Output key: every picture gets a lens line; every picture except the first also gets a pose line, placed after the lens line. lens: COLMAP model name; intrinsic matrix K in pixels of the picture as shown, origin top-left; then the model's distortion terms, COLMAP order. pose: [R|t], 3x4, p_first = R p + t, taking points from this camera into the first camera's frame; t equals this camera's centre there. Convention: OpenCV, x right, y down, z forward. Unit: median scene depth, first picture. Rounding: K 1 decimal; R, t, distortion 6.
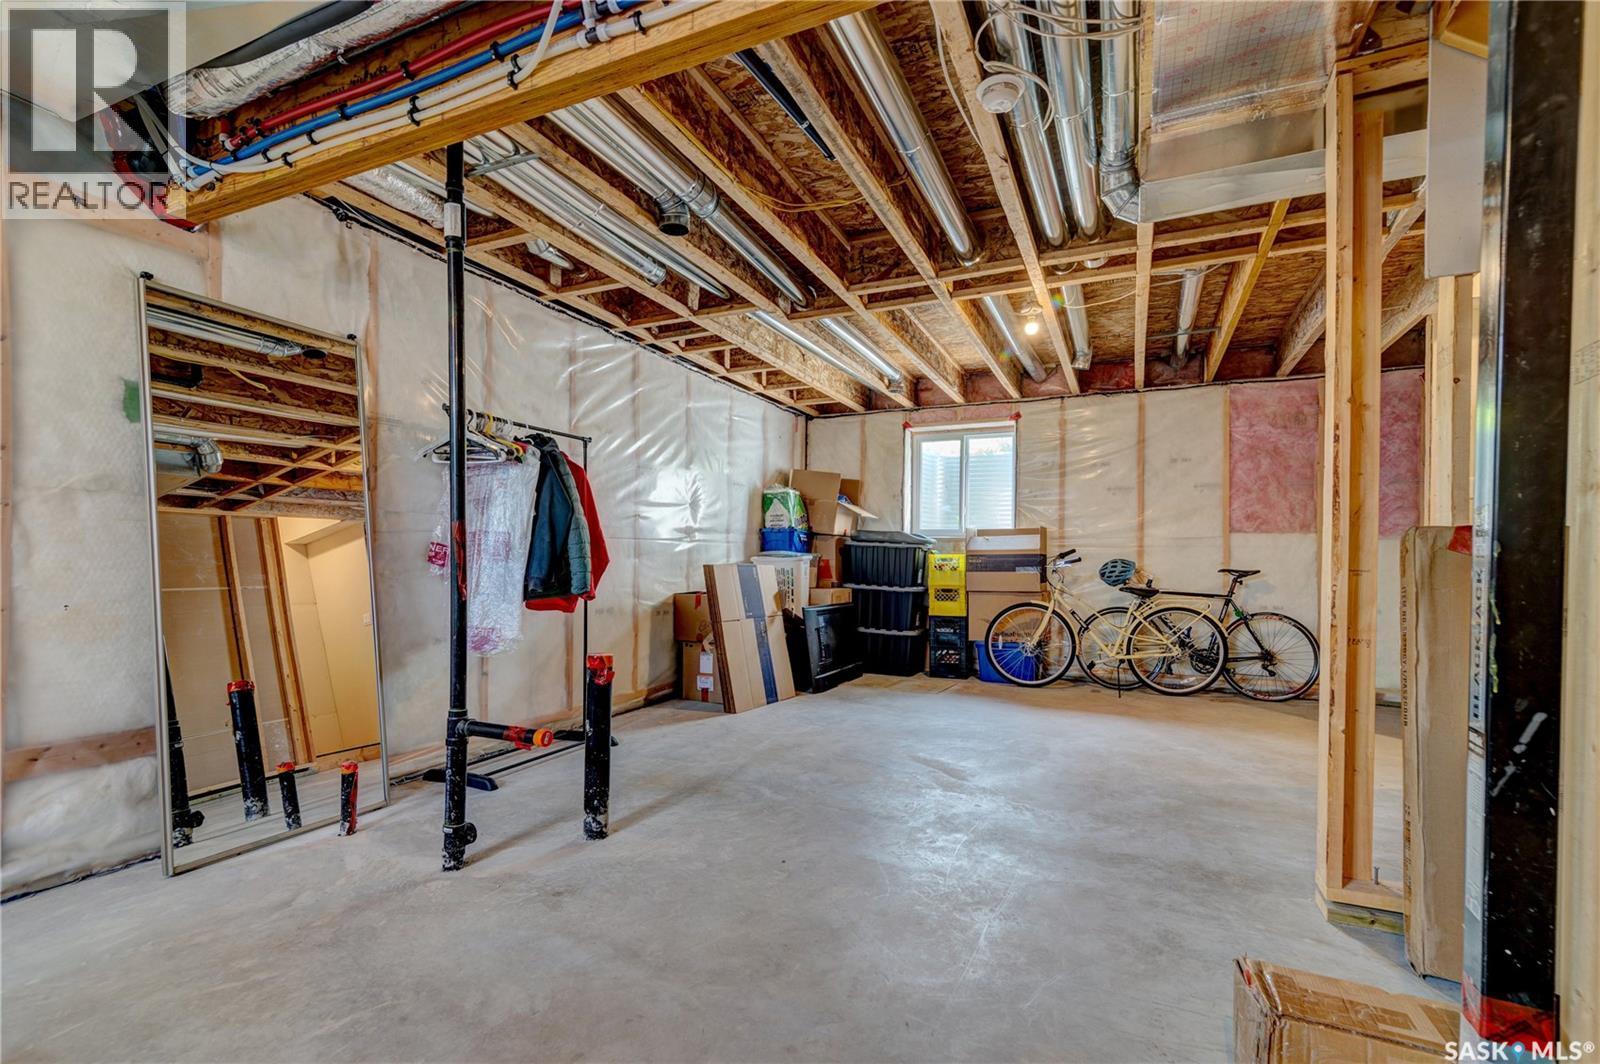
lens RADIAL K [[717.6, 0, 796.2], [0, 717.6, 563.8], [0, 0, 1]] dist [0.012425, 0.001381]
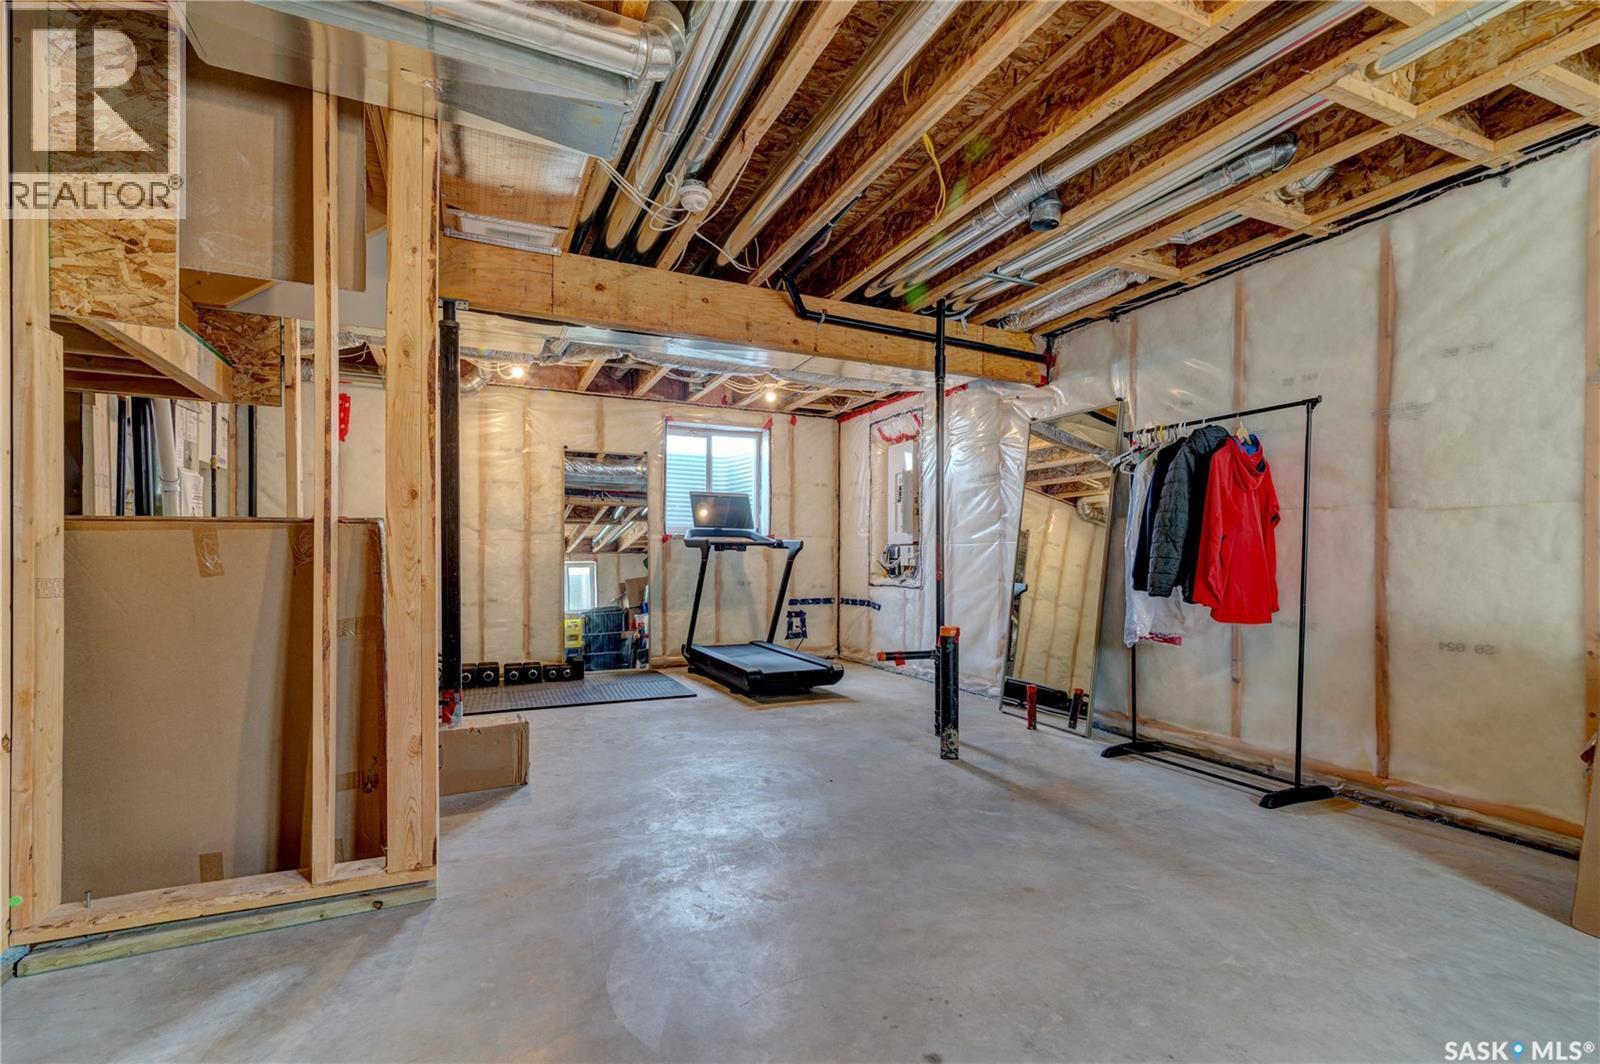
lens RADIAL K [[717.6, 0, 799.4], [0, 717.6, 544.8], [0, 0, 1]] dist [0.012425, 0.001381]
pose [[-0.641753, -0.012203, -0.766814, 0.931165], [-0.012629, 0.999906, -0.005343, -0.016161], [0.766808, 0.006255, -0.641847, 1.598114]]
